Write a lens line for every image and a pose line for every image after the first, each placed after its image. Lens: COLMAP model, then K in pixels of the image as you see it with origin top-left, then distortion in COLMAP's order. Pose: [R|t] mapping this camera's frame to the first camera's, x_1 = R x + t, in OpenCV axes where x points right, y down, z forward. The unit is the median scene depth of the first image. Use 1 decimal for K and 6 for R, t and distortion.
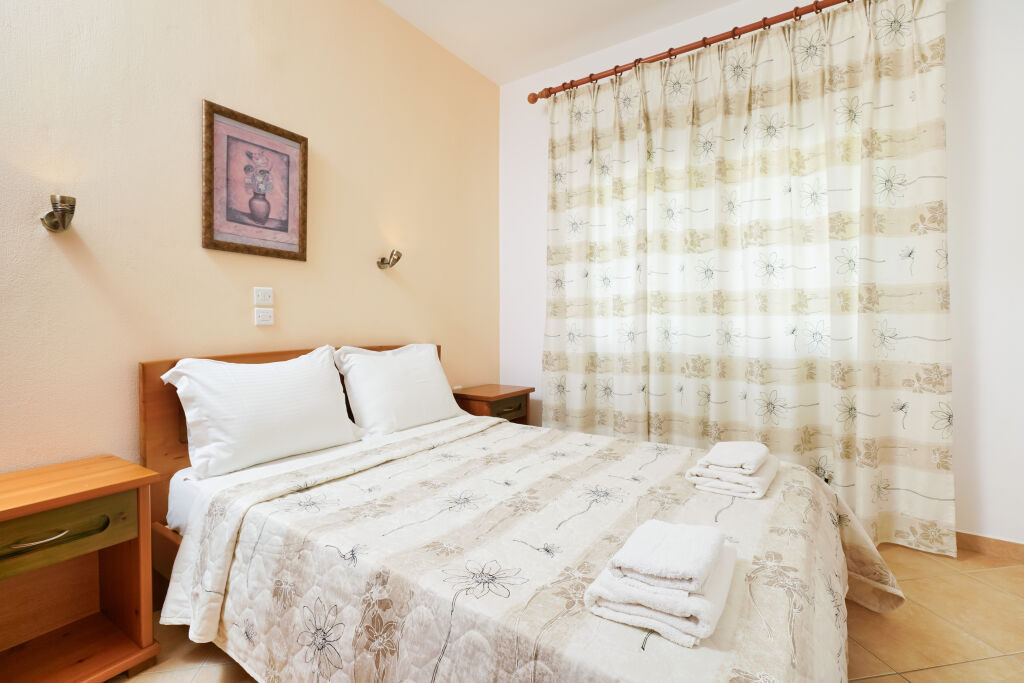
lens RADIAL K [[445.6, 0, 538.4], [0, 445.6, 324.2], [0, 0, 1]] dist [-0.007268, 0.000472]
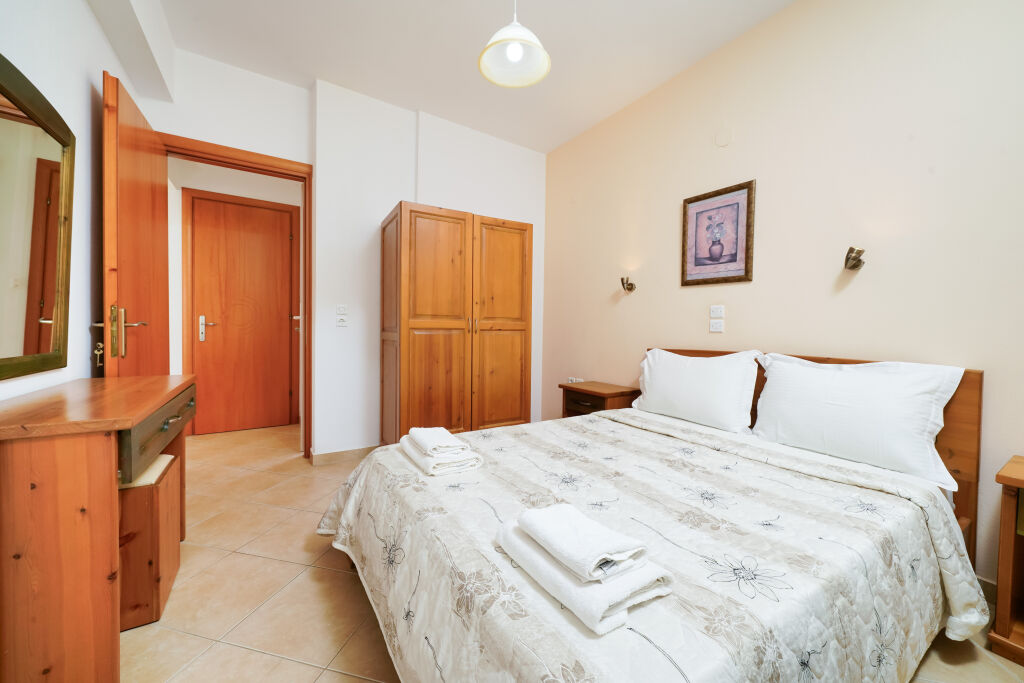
lens RADIAL K [[393.7, 0, 512.4], [0, 393.7, 333.4], [0, 0, 1]] dist [-0.000460, 0.000463]
pose [[-0.419259, 0.021857, -0.907604, 0.836598], [-0.009084, 0.999559, 0.028268, -0.023339], [0.907821, 0.020097, -0.418875, 0.959206]]
